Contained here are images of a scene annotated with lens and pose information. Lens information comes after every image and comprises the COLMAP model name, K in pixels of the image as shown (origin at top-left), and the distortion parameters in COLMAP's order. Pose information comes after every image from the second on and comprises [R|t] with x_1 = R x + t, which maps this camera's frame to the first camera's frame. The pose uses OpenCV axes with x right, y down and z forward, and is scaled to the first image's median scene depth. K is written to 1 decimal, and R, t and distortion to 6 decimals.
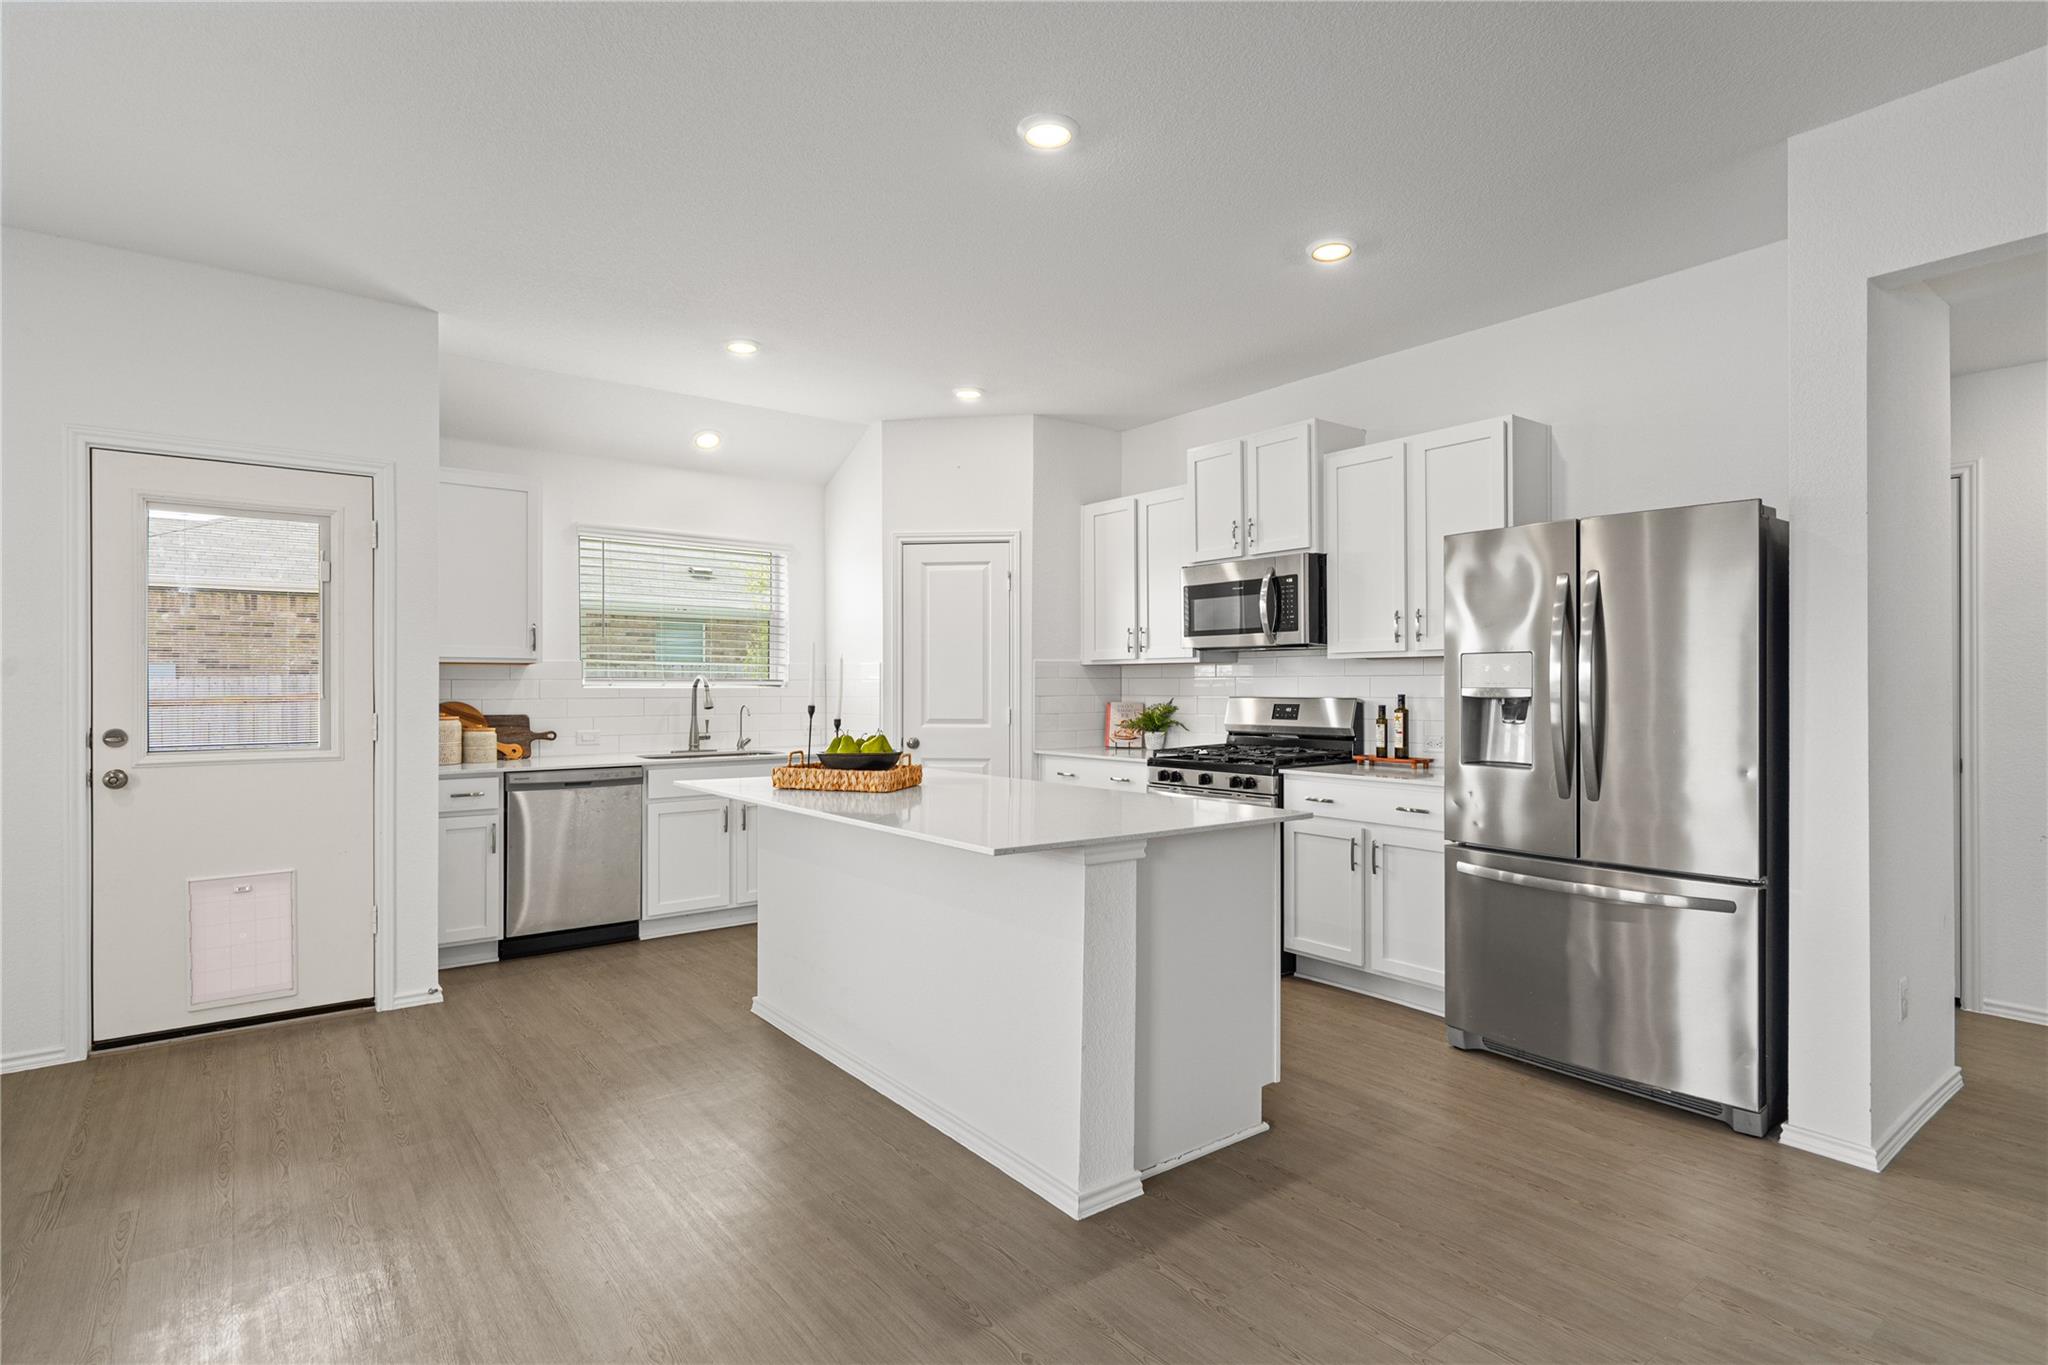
lens RADIAL K [[1014.2, 0, 1018.0], [0, 1014.2, 685.4], [0, 0, 1]] dist [-0.006700, 0.001260]
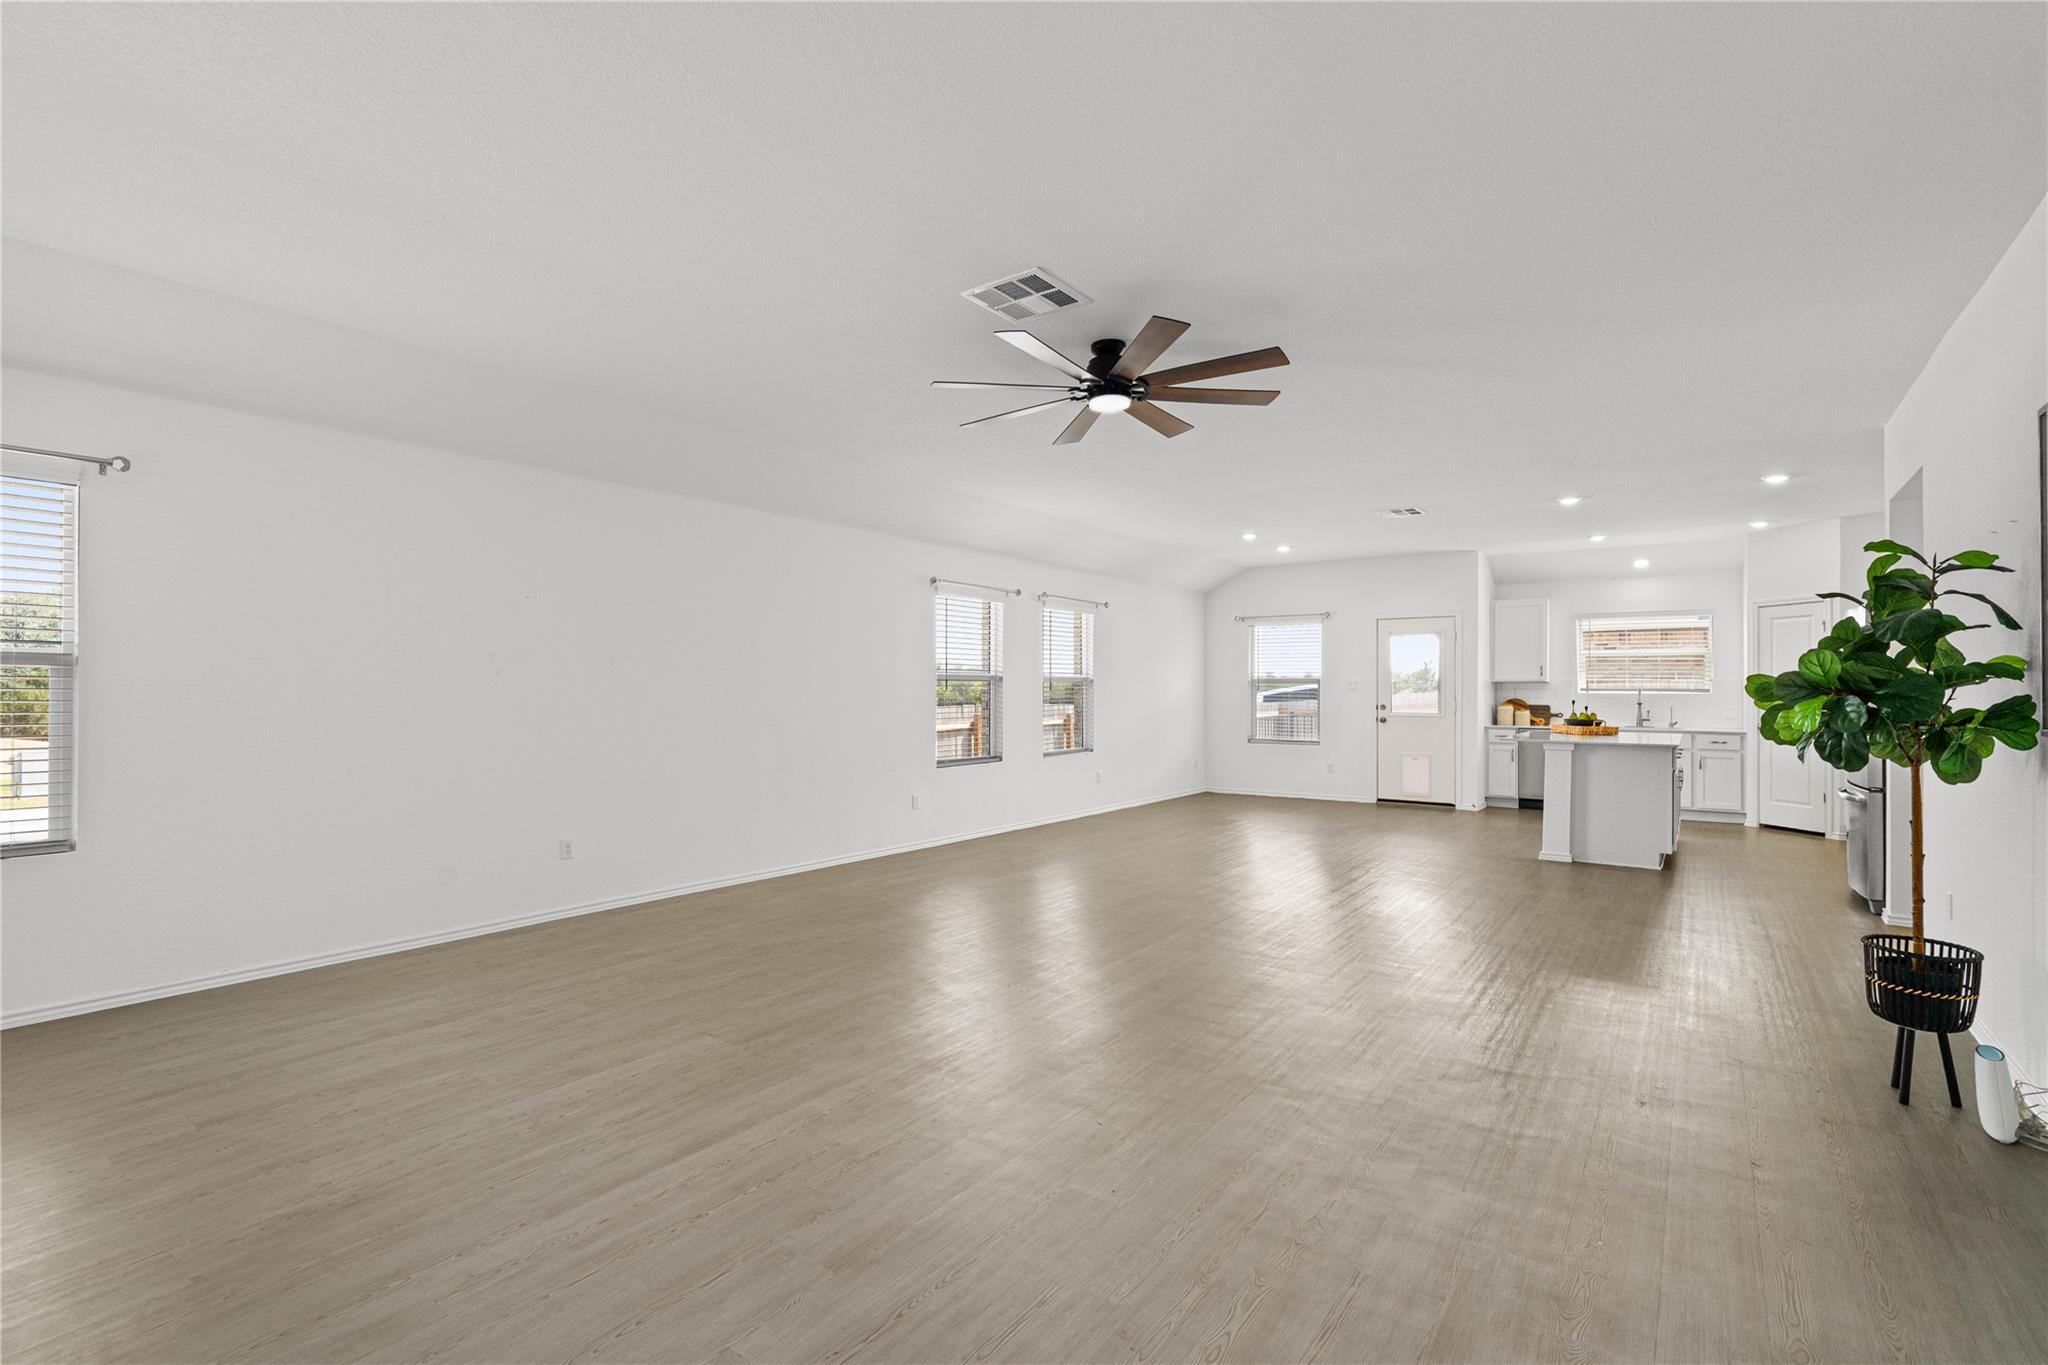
lens RADIAL K [[921.4, 0, 991.3], [0, 921.4, 683.7], [0, 0, 1]] dist [-0.012184, -0.000273]
pose [[0.250001, -0.003865, -0.968238, 1.203024], [-0.003514, 0.999982, -0.004899, -0.003467], [0.968239, 0.004627, 0.249983, -0.700620]]
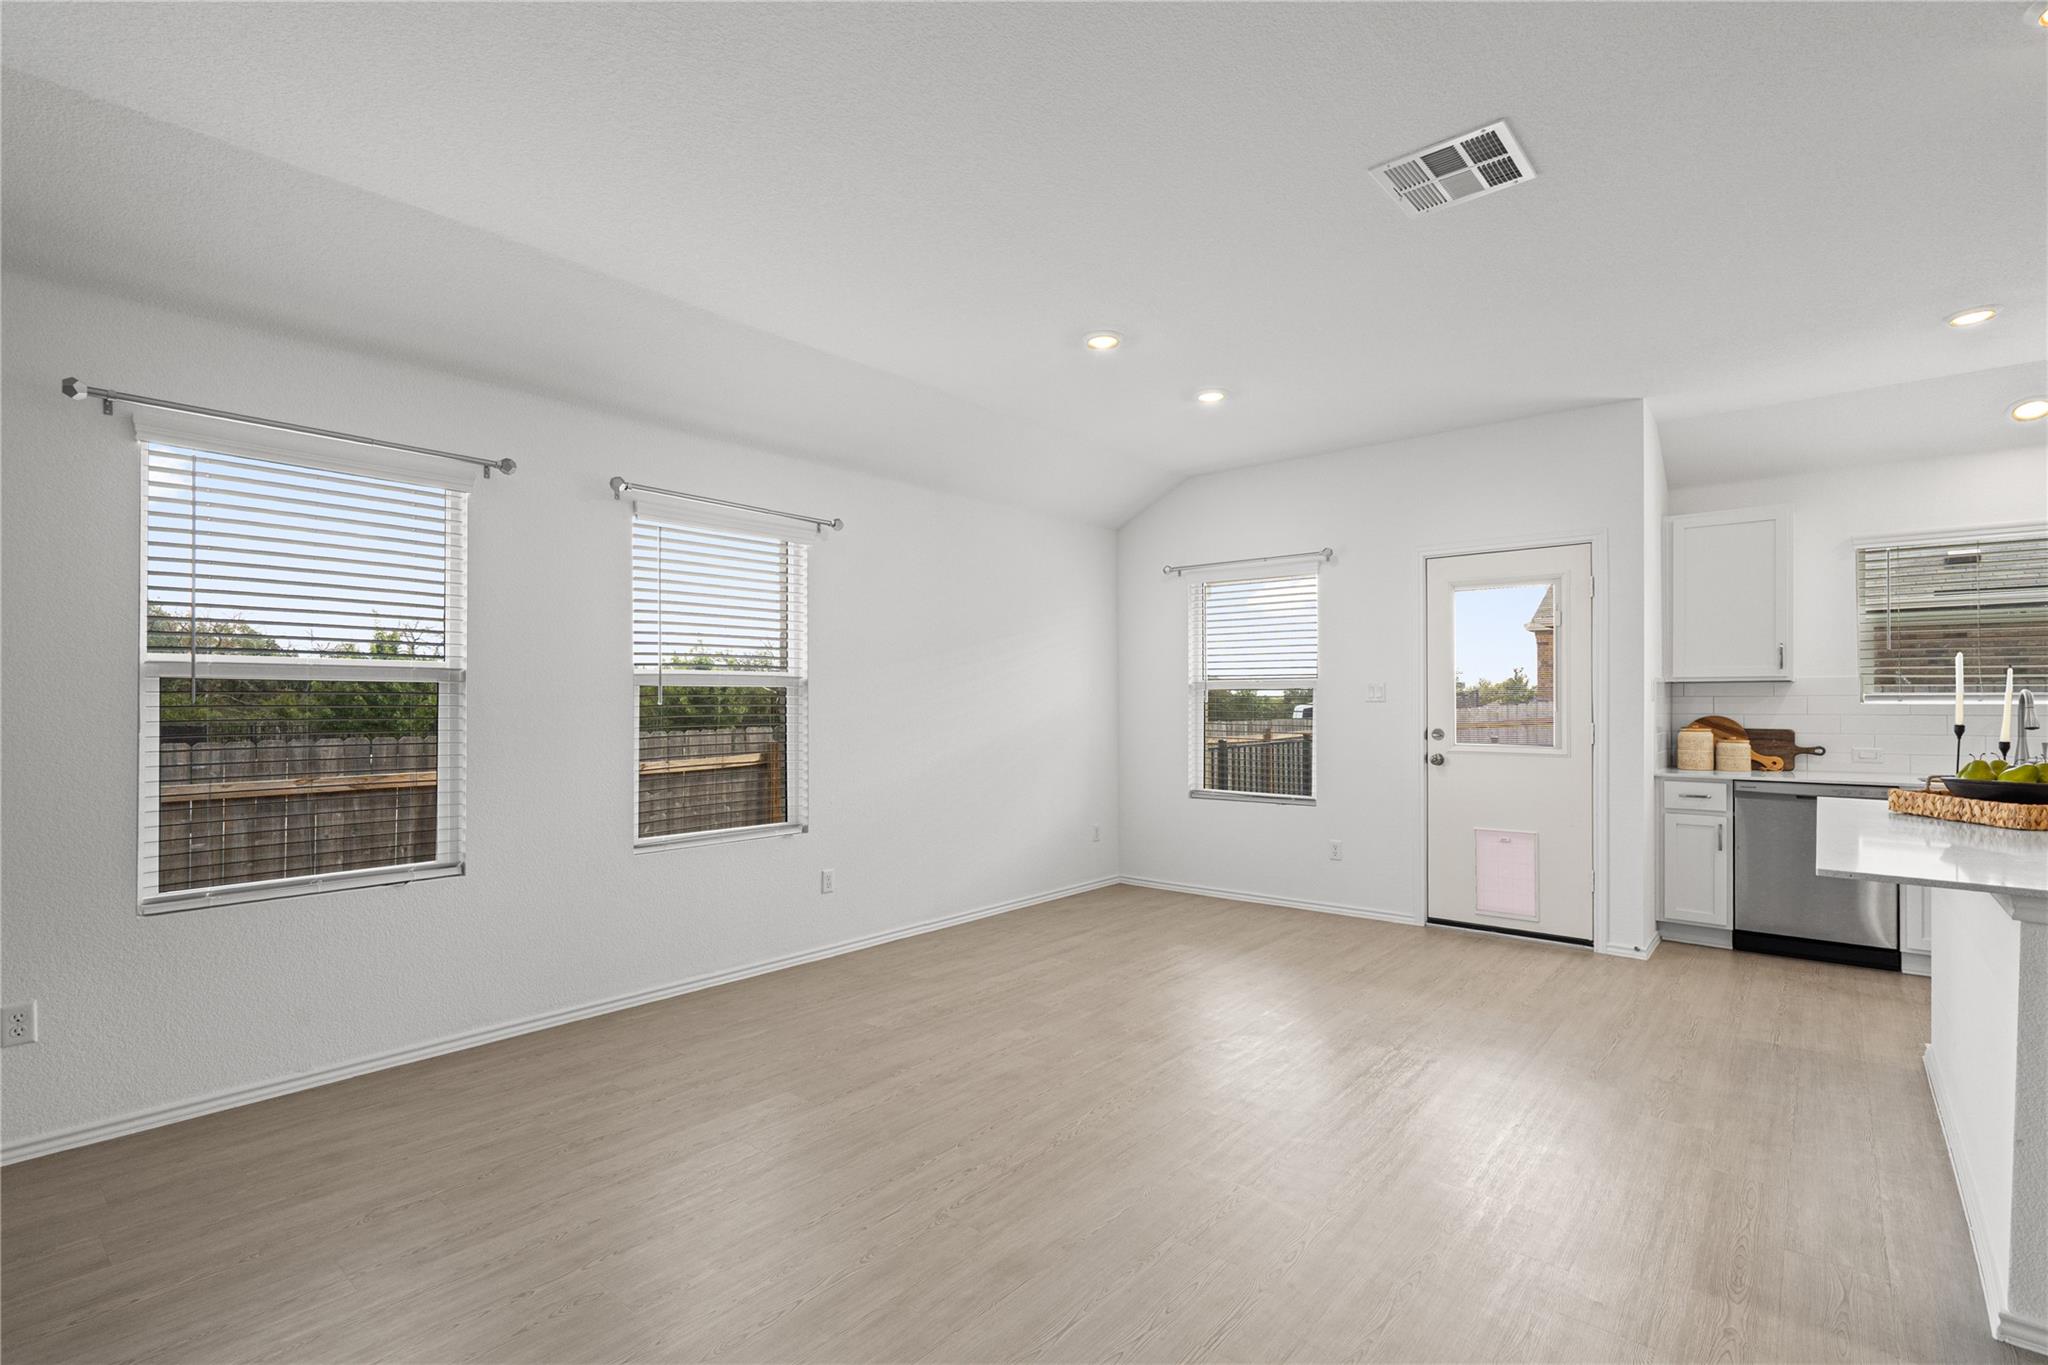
lens RADIAL K [[921.4, 0, 1003.1], [0, 921.4, 692.7], [0, 0, 1]] dist [-0.012184, -0.000273]
pose [[0.183357, -0.009087, -0.983004, 0.313429], [0.000389, 0.999958, -0.009172, -0.000686], [0.983046, 0.001300, 0.183353, 0.026910]]
